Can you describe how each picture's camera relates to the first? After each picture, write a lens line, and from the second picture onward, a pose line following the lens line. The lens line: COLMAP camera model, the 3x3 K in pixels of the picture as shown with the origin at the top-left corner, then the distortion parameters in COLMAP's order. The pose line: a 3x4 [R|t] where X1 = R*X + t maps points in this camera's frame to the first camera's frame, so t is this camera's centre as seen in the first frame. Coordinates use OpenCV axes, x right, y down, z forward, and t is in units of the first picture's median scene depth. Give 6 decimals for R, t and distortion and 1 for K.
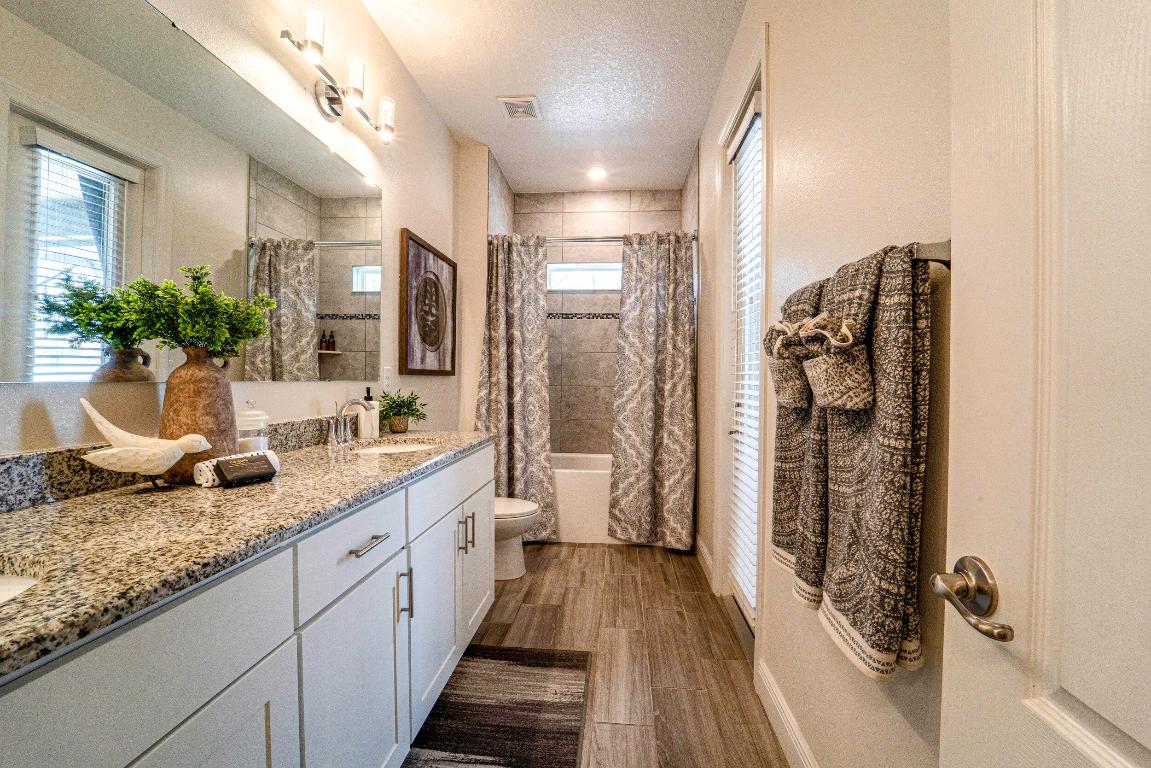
lens RADIAL K [[454.0, 0, 575.5], [0, 454.0, 384.0], [0, 0, 1]] dist [0.000397, 0.000088]
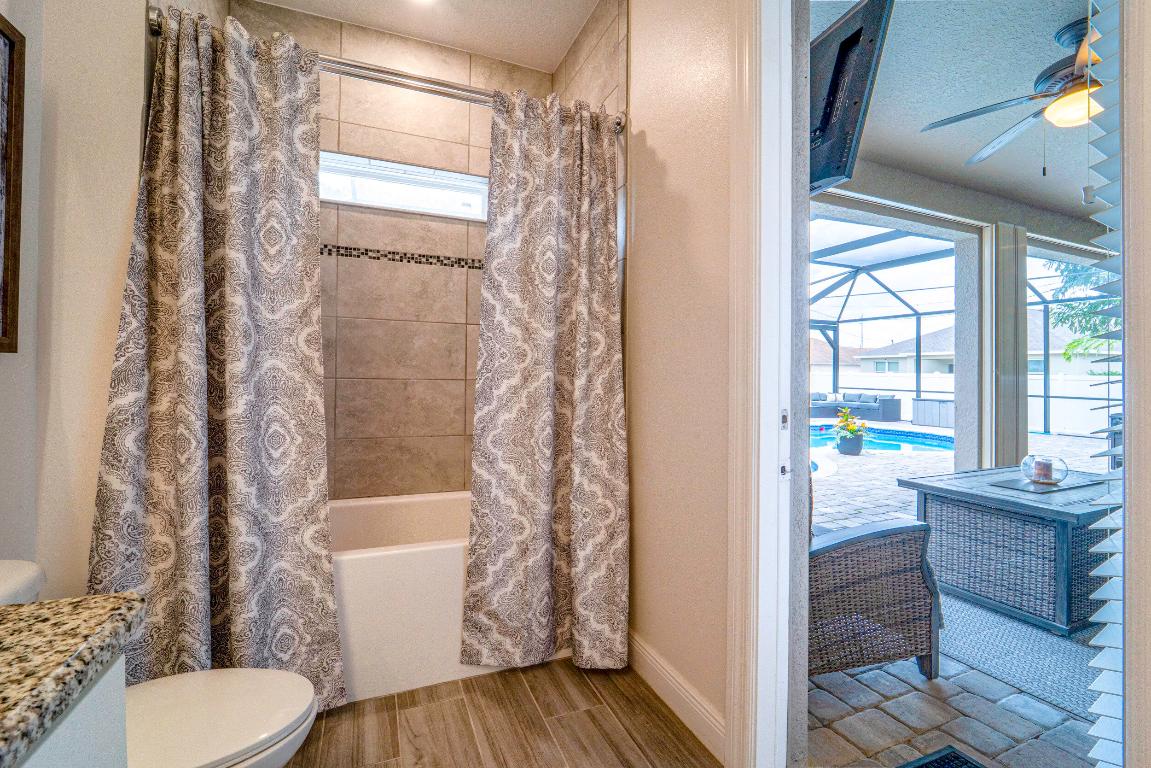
lens RADIAL K [[418.9, 0, 578.4], [0, 418.9, 378.0], [0, 0, 1]] dist [-0.019603, 0.000188]
pose [[0.837054, -0.003807, 0.547107, -0.076045], [-0.003410, 0.999920, 0.012175, -0.004331], [-0.547110, -0.012057, 0.836974, 0.527004]]
